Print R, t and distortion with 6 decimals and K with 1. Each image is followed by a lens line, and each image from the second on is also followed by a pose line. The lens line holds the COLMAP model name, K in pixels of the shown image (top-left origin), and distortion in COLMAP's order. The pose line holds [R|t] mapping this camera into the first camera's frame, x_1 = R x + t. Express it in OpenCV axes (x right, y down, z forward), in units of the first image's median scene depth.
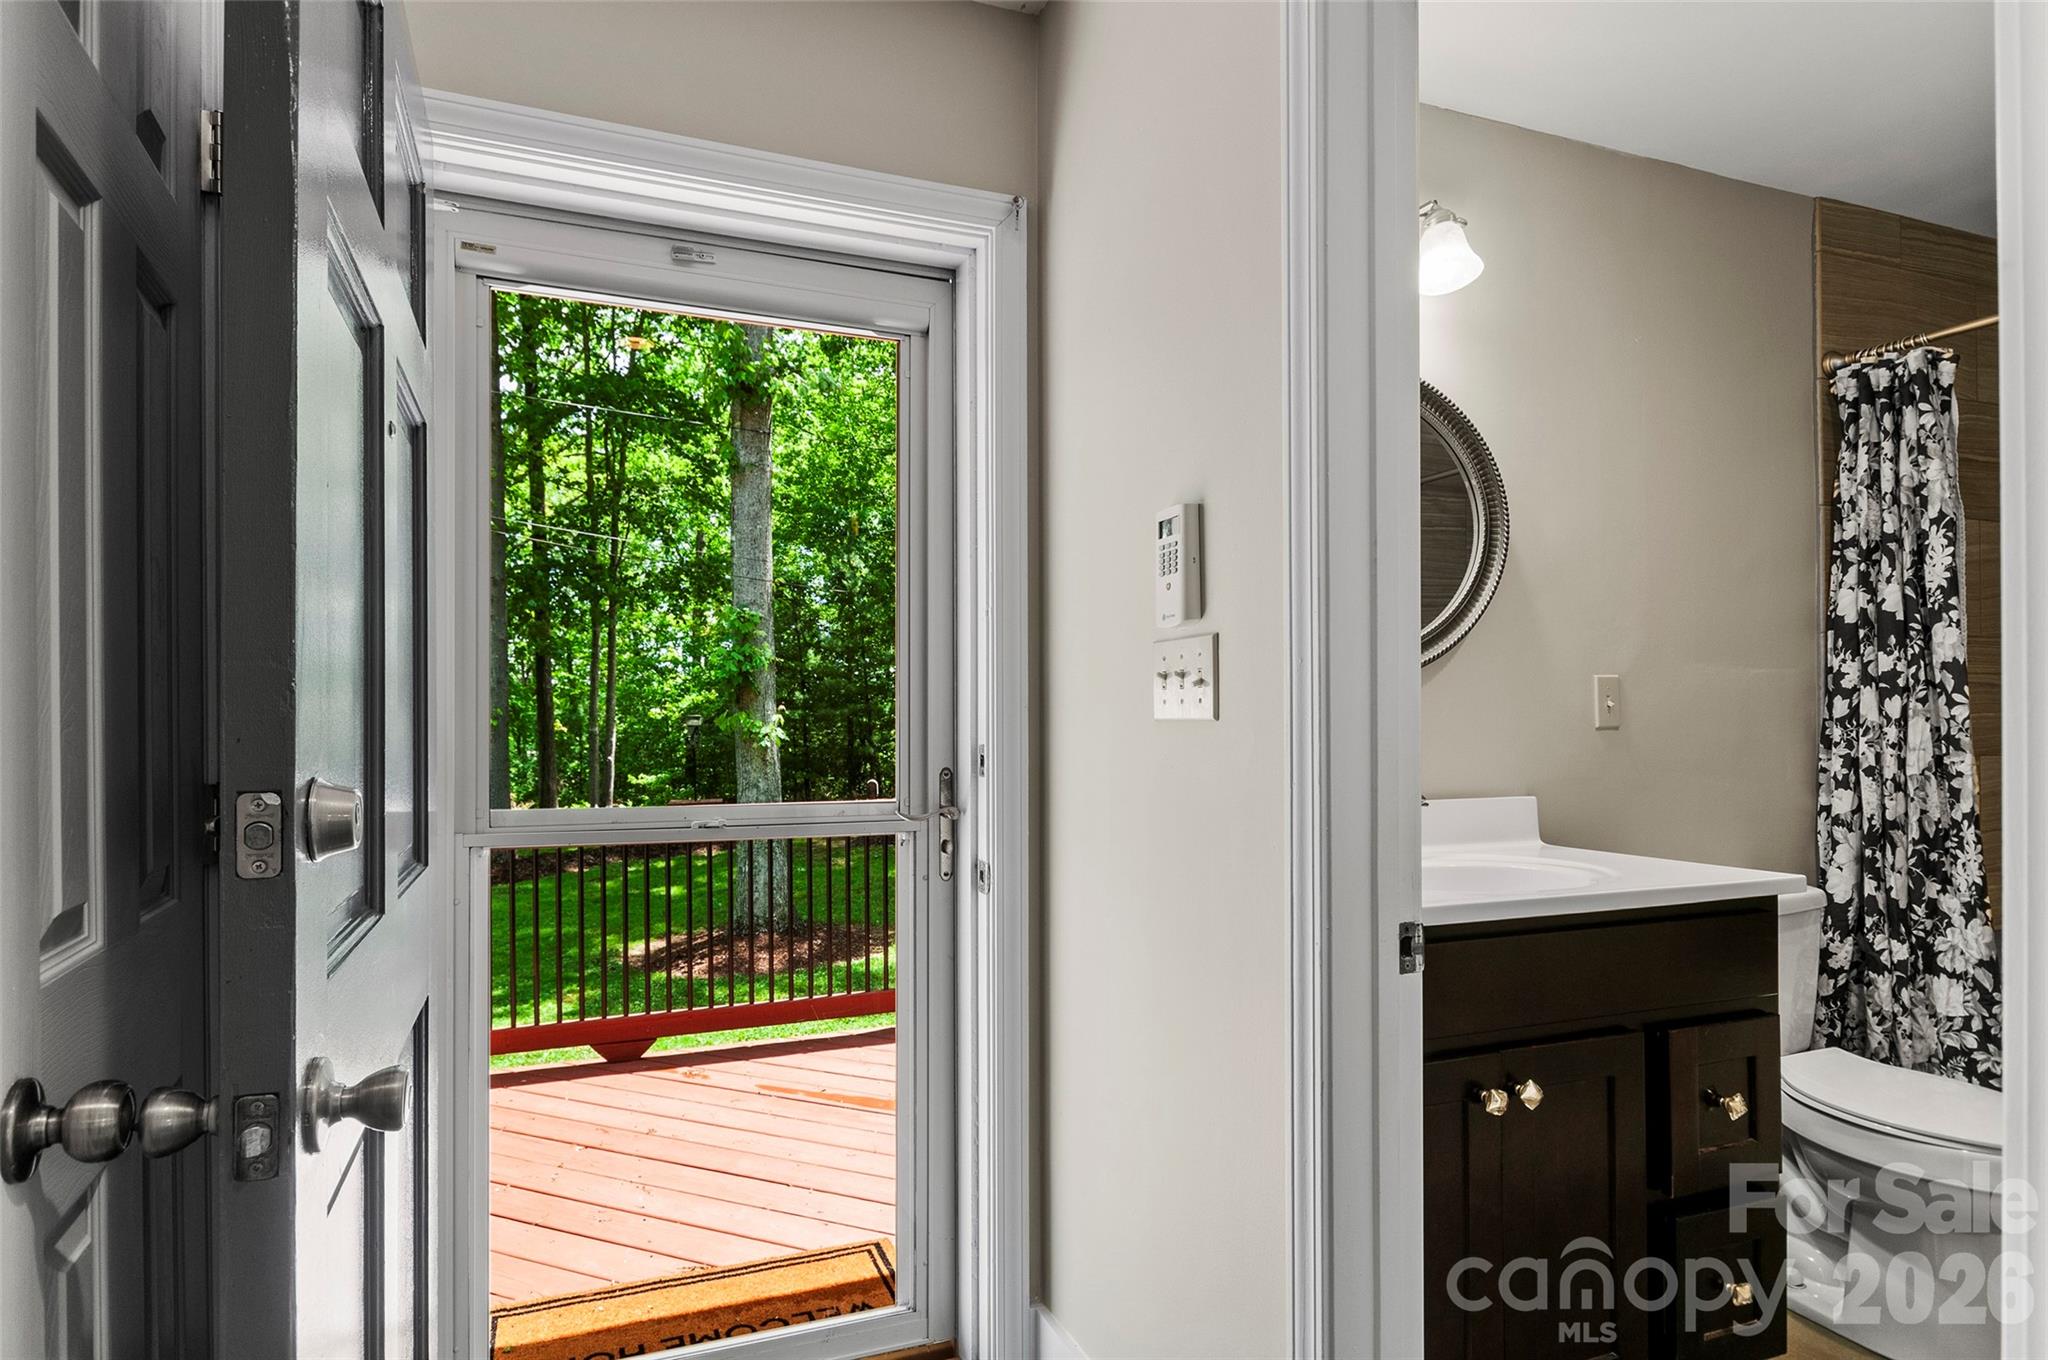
lens RADIAL K [[1102.2, 0, 983.0], [0, 1102.2, 719.9], [0, 0, 1]] dist [0.023430, -0.019895]
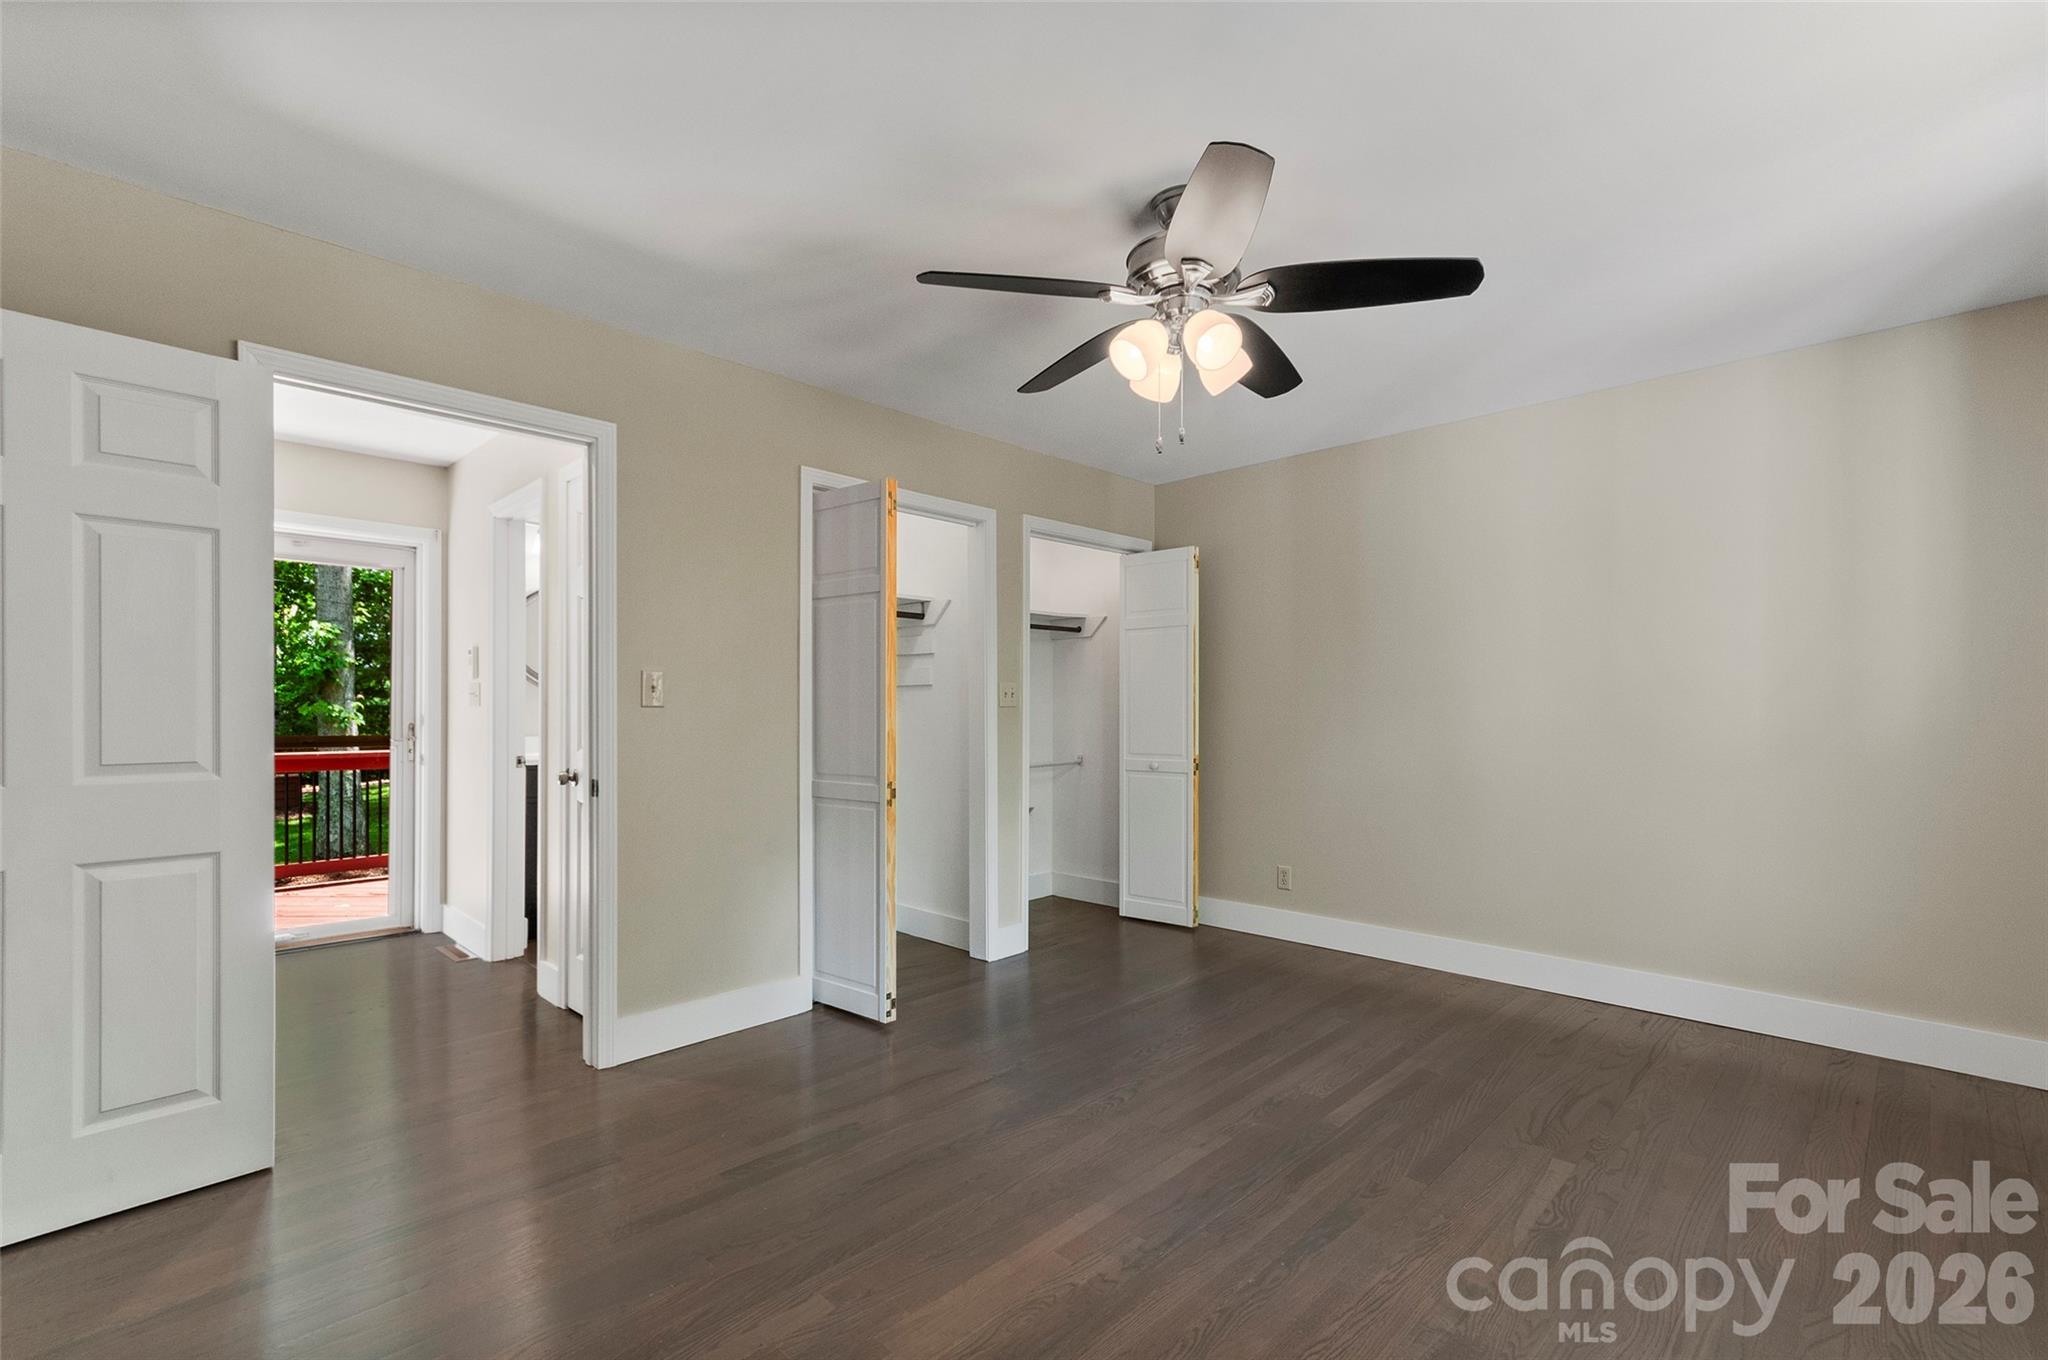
lens RADIAL K [[905.7, 0, 989.6], [0, 905.7, 704.8], [0, 0, 1]] dist [-0.001314, -0.000461]
pose [[0.913746, 0.004715, 0.406258, 0.823537], [-0.003428, 0.999987, -0.003896, 0.001246], [-0.406271, 0.002168, 0.913750, -3.738712]]
